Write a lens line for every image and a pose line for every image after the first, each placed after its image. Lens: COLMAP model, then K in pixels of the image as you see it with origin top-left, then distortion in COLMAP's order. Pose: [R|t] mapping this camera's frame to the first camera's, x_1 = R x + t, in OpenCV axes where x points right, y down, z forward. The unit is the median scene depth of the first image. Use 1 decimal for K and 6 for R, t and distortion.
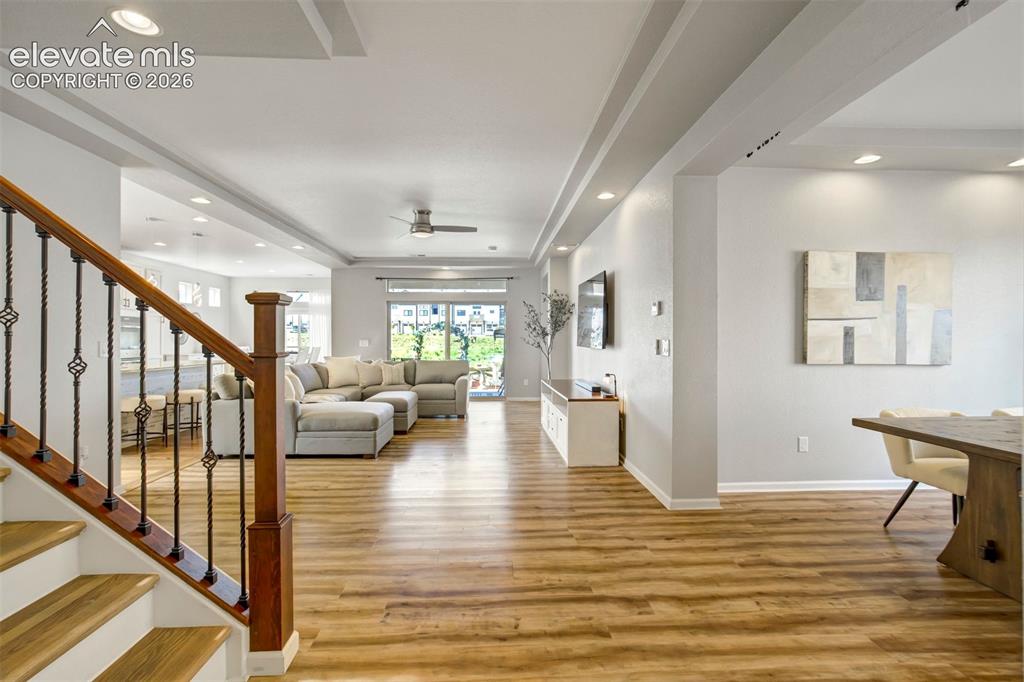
lens RADIAL K [[482.1, 0, 507.0], [0, 482.1, 338.7], [0, 0, 1]] dist [-0.036550, 0.018965]
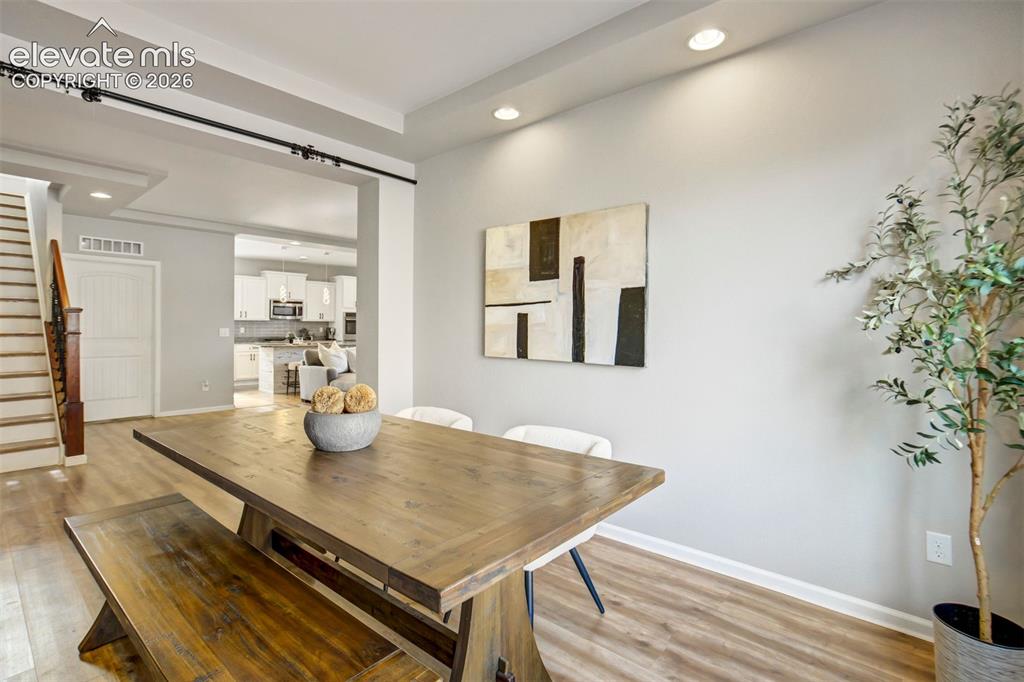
lens RADIAL K [[482.1, 0, 506.9], [0, 482.1, 334.9], [0, 0, 1]] dist [-0.036550, 0.018965]
pose [[0.726992, 0.011537, -0.686549, 1.142082], [-0.000759, 0.999872, 0.015998, -0.000500], [0.686646, -0.011109, 0.726907, 0.327398]]
